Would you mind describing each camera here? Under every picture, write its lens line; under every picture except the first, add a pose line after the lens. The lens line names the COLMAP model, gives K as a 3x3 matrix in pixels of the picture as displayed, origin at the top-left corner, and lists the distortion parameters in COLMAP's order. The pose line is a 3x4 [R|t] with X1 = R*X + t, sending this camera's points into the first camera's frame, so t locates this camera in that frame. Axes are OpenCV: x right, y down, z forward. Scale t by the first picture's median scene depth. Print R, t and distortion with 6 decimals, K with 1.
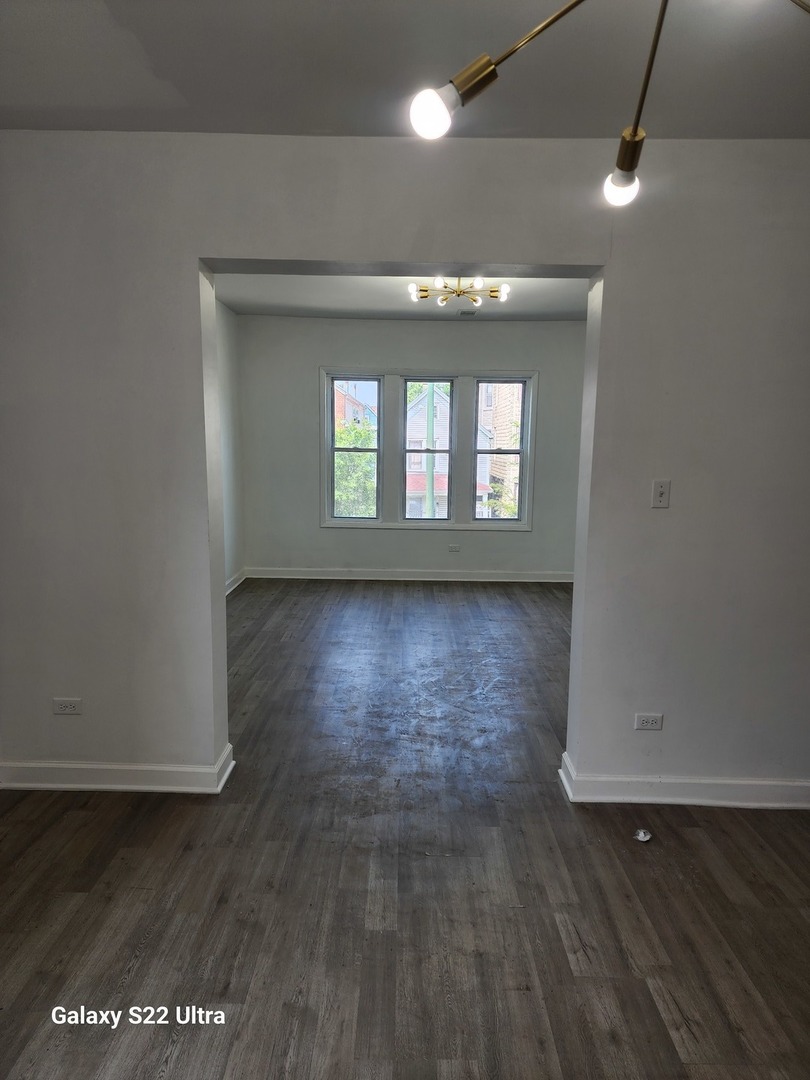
lens RADIAL K [[724.8, 0, 407.4], [0, 724.8, 546.1], [0, 0, 1]] dist [0.085217, -0.069104]
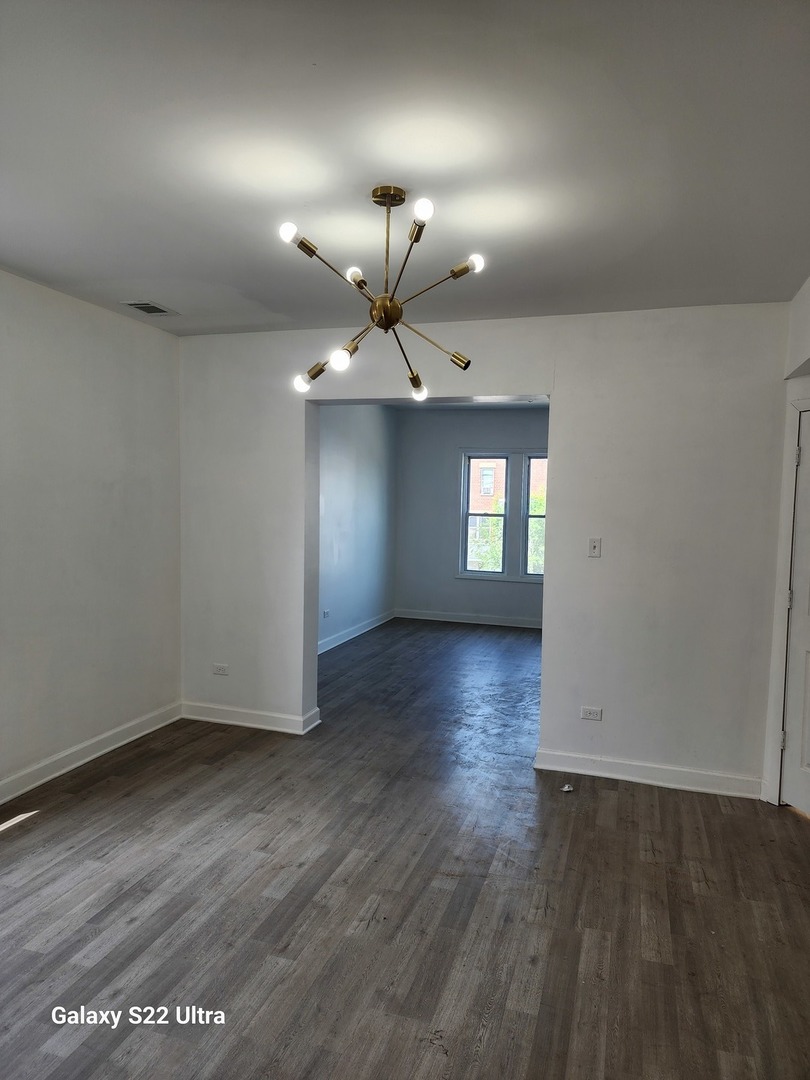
lens RADIAL K [[724.8, 0, 401.4], [0, 724.8, 538.5], [0, 0, 1]] dist [0.085217, -0.069104]
pose [[0.953082, 0.023707, -0.301782, 0.383859], [-0.053846, 0.994307, -0.091946, 0.057849], [0.297884, 0.103881, 0.948933, -0.420840]]
